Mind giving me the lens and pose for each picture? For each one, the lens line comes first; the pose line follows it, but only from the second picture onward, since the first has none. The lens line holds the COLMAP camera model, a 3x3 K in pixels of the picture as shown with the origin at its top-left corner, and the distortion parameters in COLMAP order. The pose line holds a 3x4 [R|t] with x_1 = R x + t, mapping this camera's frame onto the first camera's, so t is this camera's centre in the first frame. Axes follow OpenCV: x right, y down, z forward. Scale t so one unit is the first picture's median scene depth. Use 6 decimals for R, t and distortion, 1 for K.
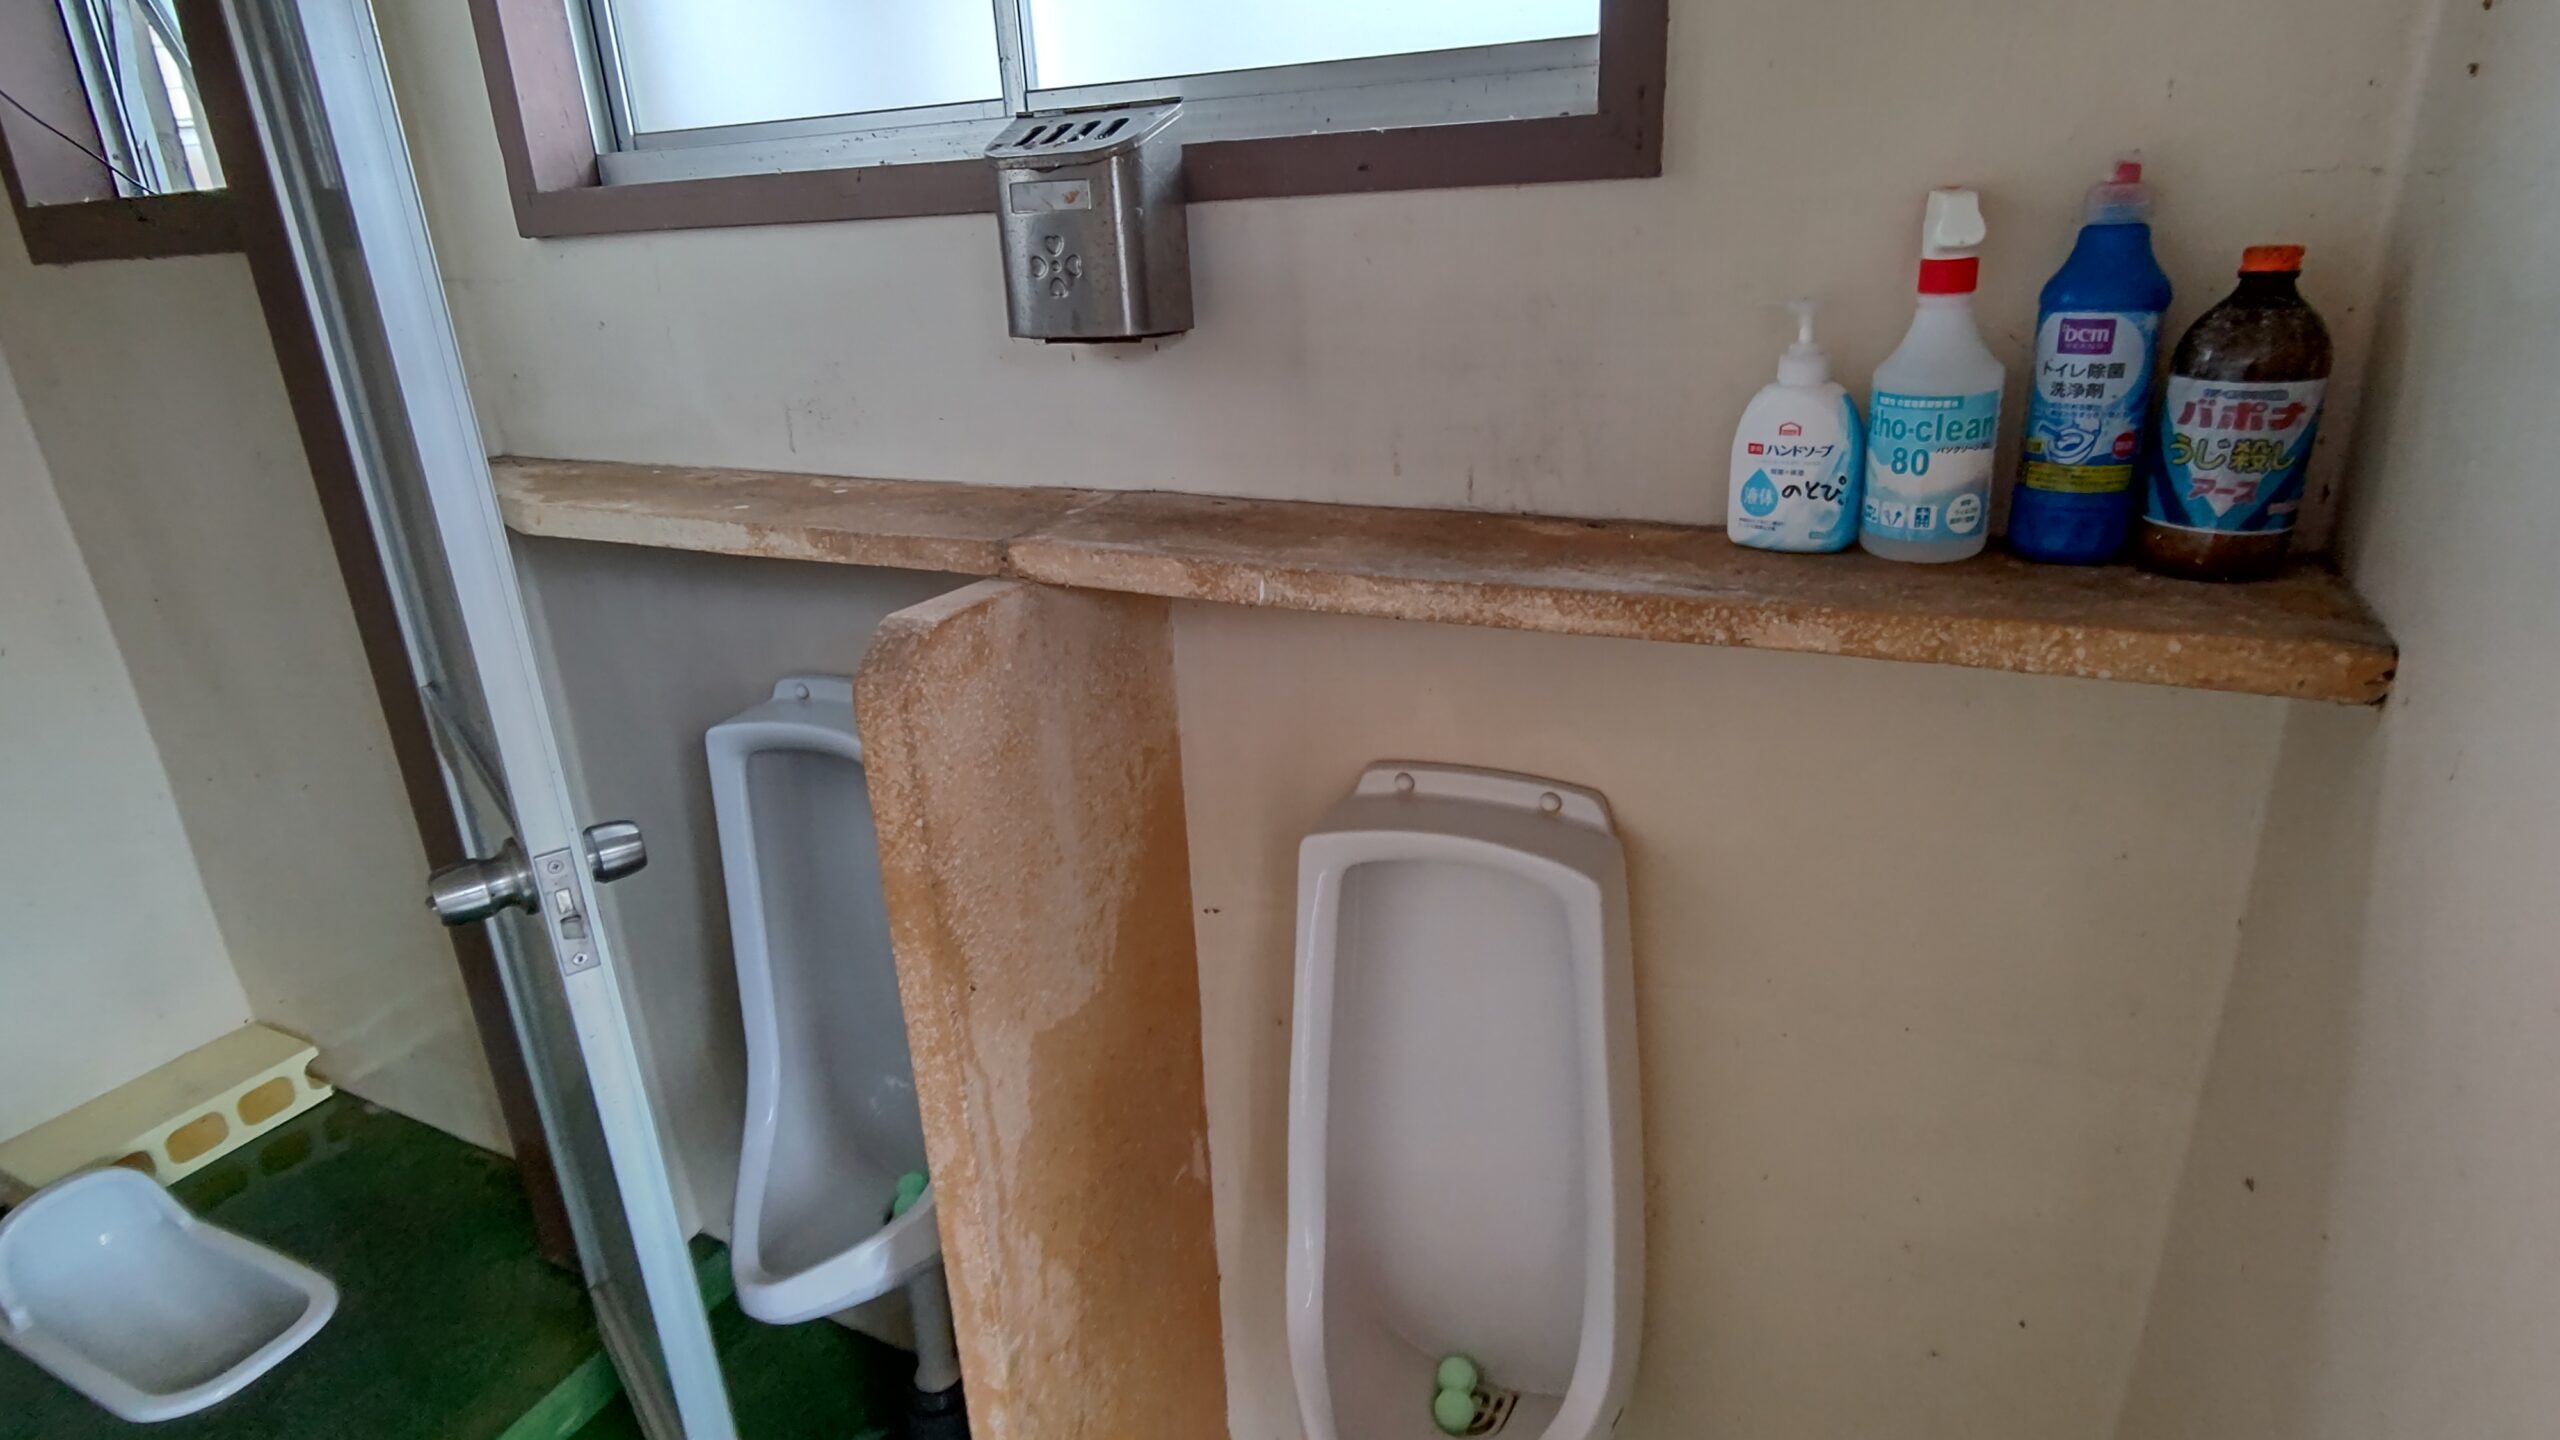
lens RADIAL K [[1359.5, 0, 1280.7], [0, 1359.5, 750.9], [0, 0, 1]] dist [0.043384, -0.033789]
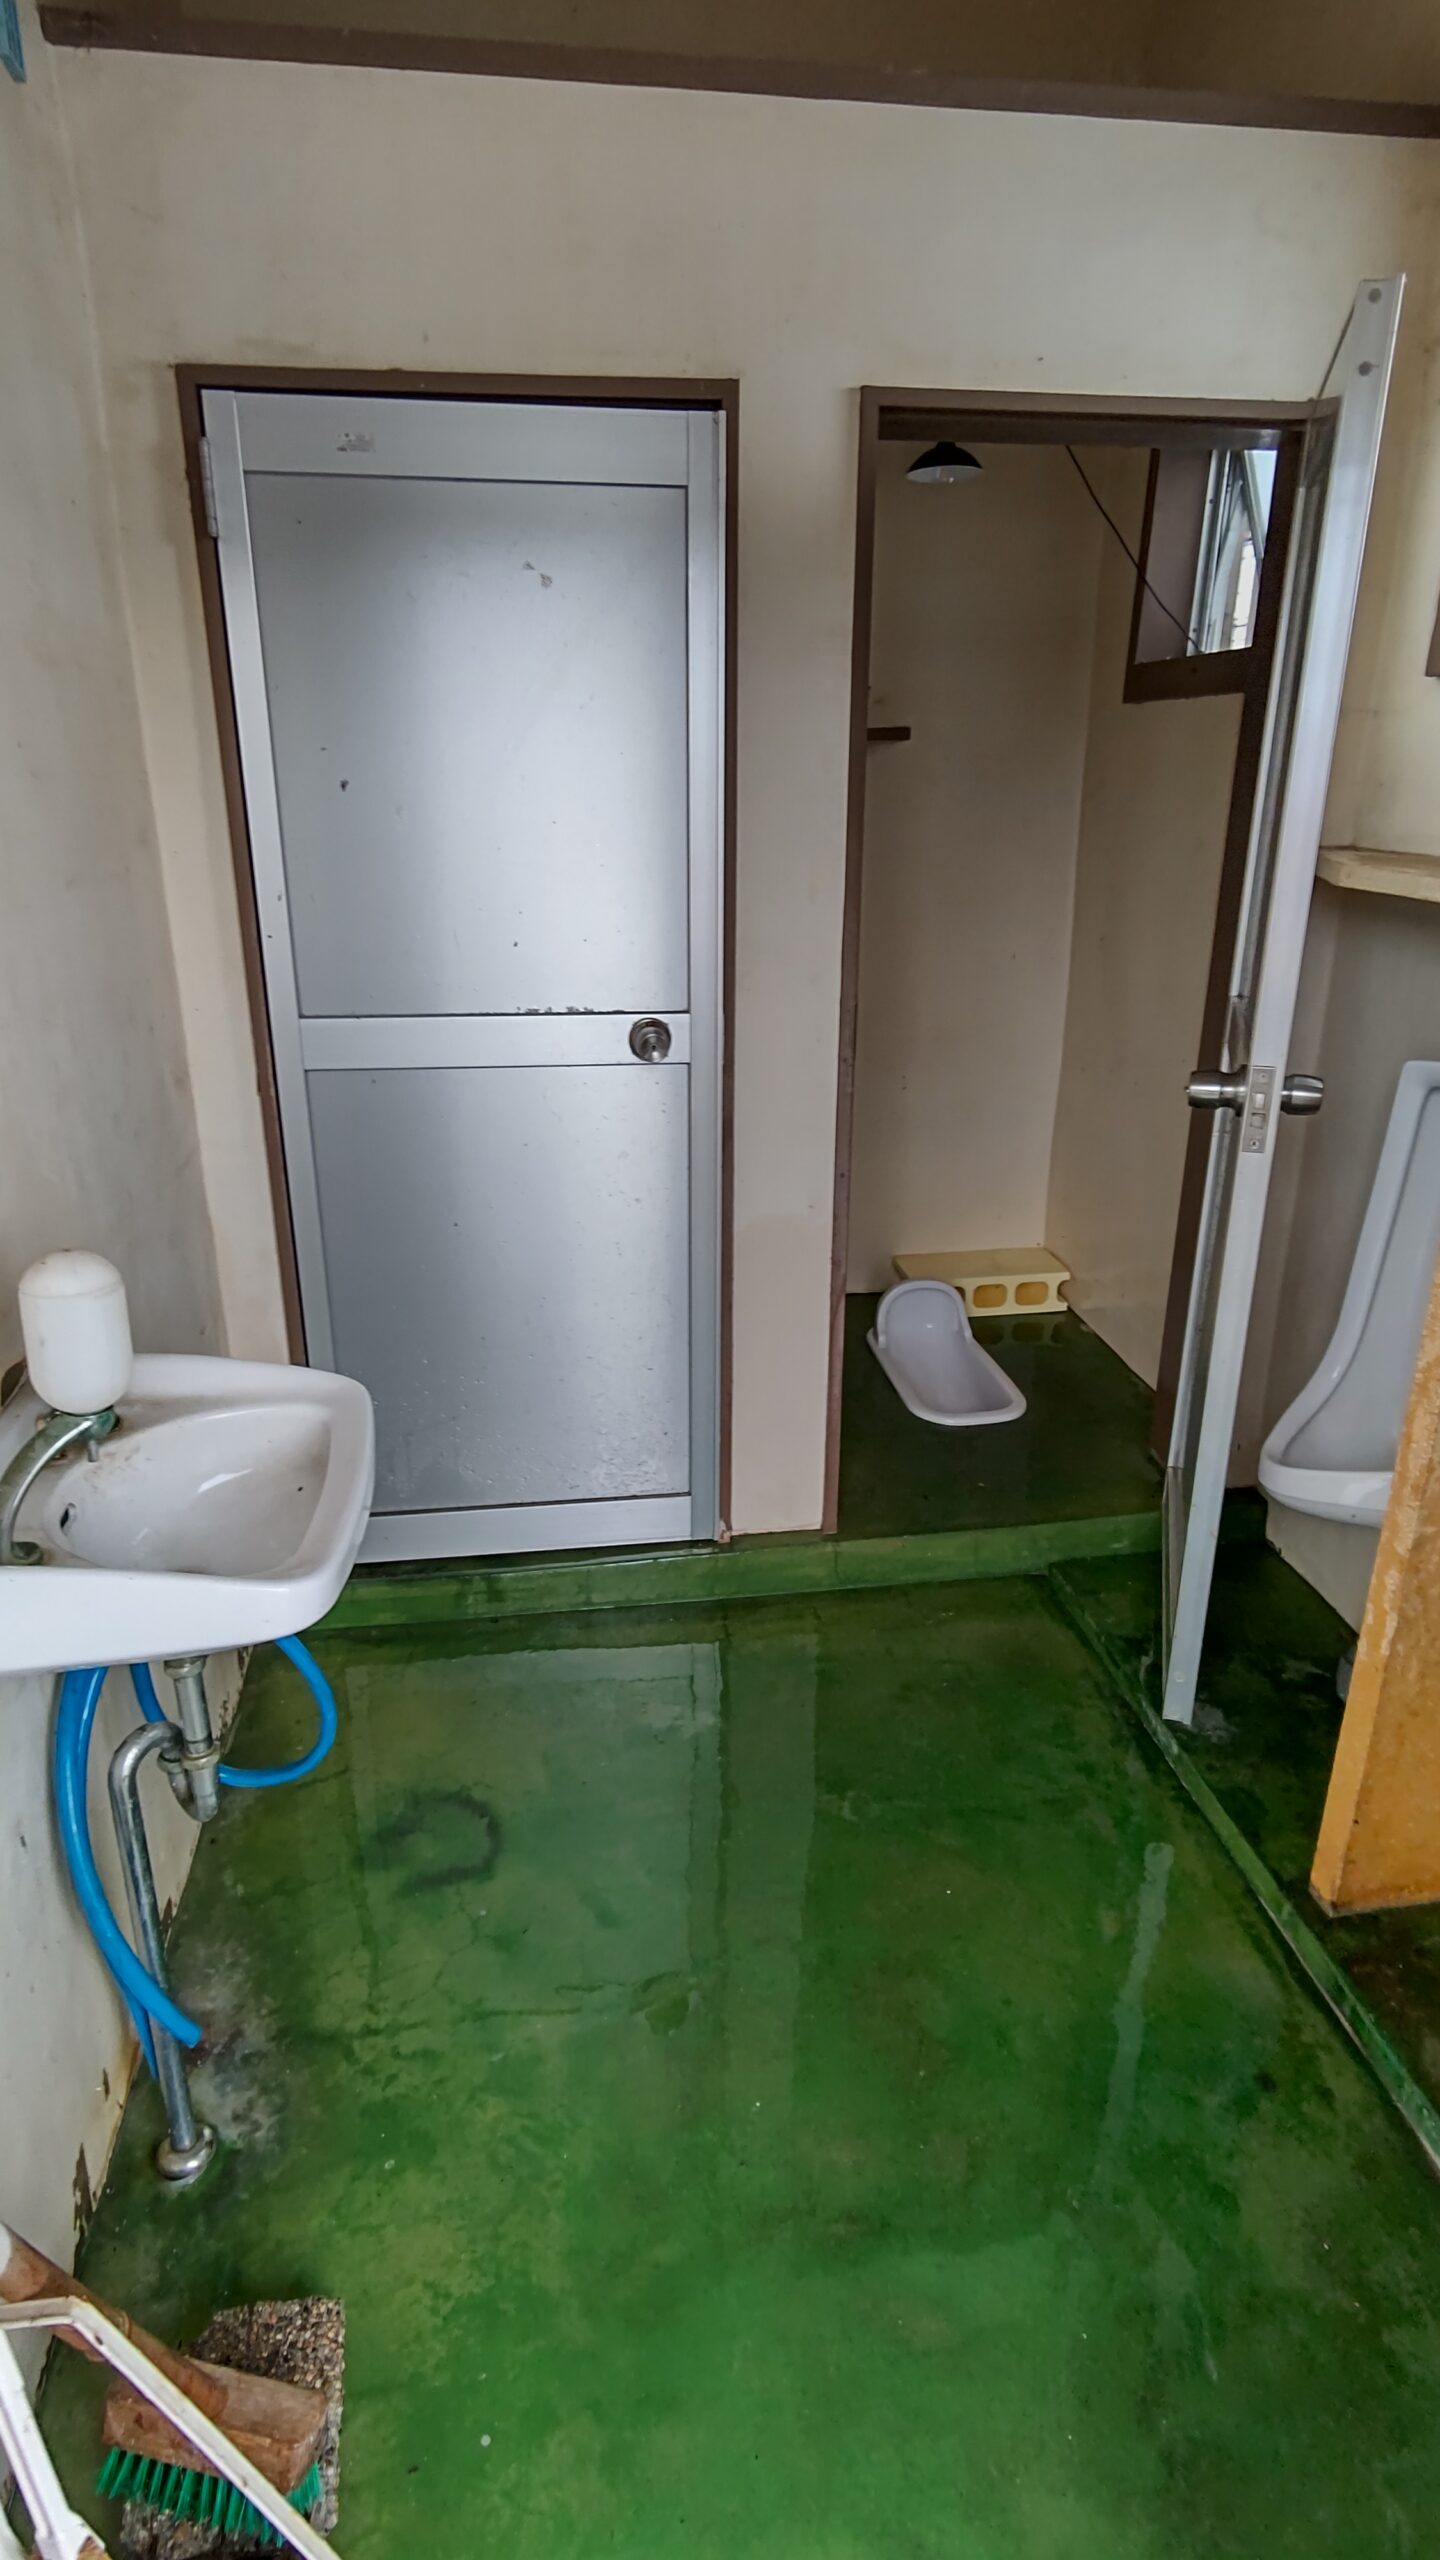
lens RADIAL K [[1364.6, 0, 720.0], [0, 1364.6, 1280.0], [0, 0, 1]] dist [0.001896, 0.006796]
pose [[0.576763, 0.334893, -0.745111, 0.319293], [-0.316407, 0.932493, 0.174193, 0.208386], [0.753147, 0.135290, 0.643790, -0.393787]]
